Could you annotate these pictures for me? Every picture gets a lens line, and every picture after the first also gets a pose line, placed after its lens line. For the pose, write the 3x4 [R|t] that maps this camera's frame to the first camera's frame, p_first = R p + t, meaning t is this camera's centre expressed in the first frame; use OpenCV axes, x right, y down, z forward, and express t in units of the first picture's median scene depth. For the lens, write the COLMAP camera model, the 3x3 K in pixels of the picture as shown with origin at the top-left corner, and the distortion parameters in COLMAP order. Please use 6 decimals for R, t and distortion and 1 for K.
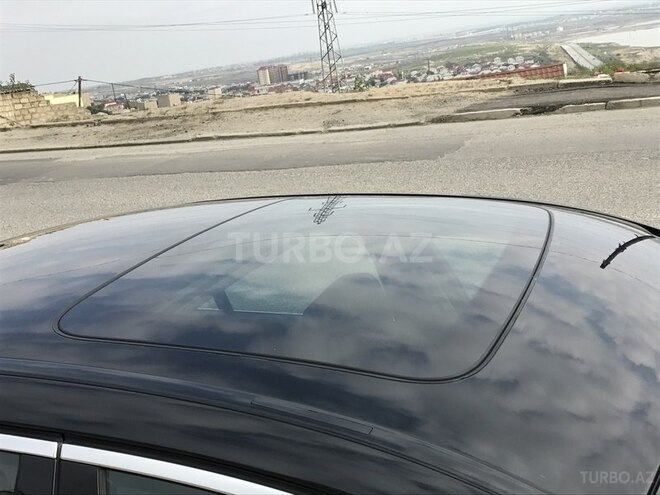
lens RADIAL K [[781.2, 0, 331.7], [0, 781.2, 234.5], [0, 0, 1]] dist [0.153692, -0.536829]
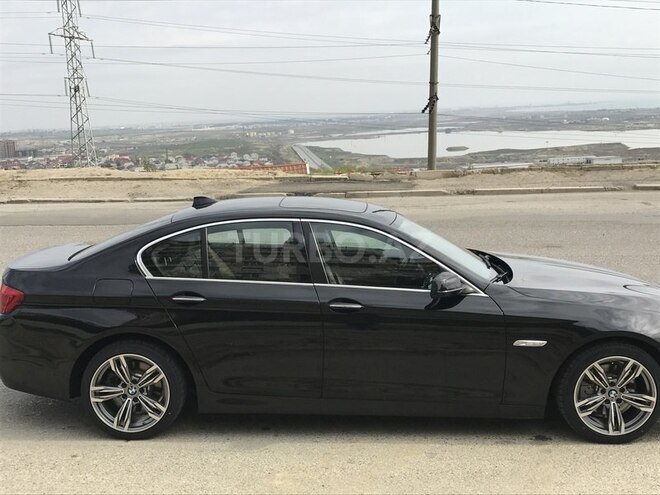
lens RADIAL K [[781.2, 0, 331.7], [0, 781.2, 234.5], [0, 0, 1]] dist [0.153692, -0.536829]
pose [[0.943098, 0.048746, 0.328923, -0.067318], [-0.011285, 0.993319, -0.114851, 0.034572], [-0.332324, 0.104604, 0.937347, -0.151099]]
